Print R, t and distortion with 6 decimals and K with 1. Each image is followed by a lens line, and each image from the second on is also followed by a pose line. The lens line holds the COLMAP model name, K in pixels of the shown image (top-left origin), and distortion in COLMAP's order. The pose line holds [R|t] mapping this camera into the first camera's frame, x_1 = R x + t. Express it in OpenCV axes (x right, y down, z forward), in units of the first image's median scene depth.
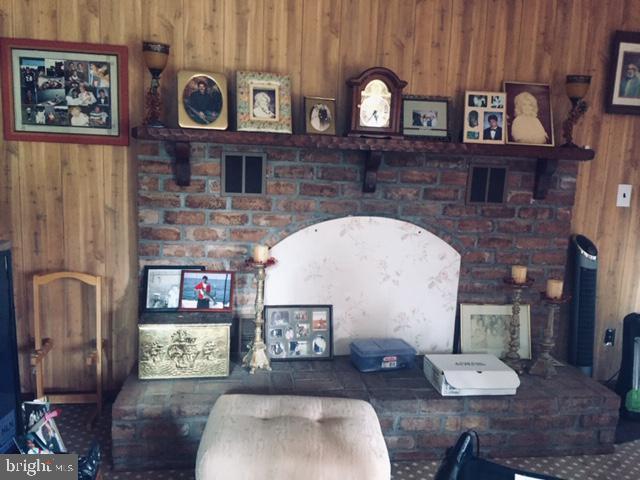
lens RADIAL K [[545.4, 0, 320.0], [0, 545.4, 240.0], [0, 0, 1]] dist [0.069309, -0.101293]
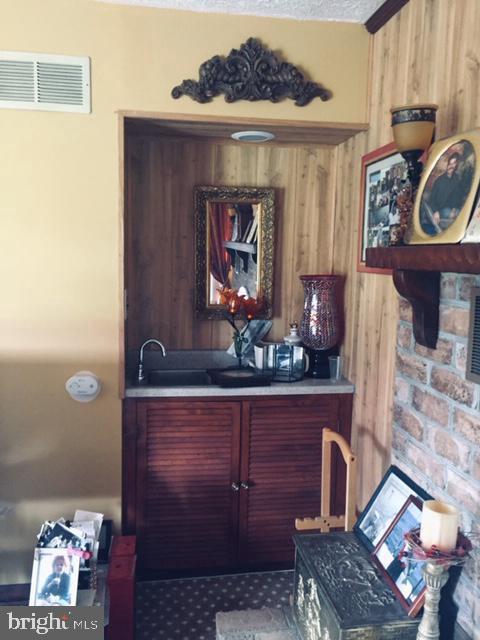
lens RADIAL K [[545.4, 0, 240.0], [0, 545.4, 320.0], [0, 0, 1]] dist [0.069309, -0.101293]
pose [[0.014778, 0.075171, -0.997061, 0.301529], [-0.168388, 0.983115, 0.071624, -0.134746], [0.985610, 0.166834, 0.027186, 0.794682]]
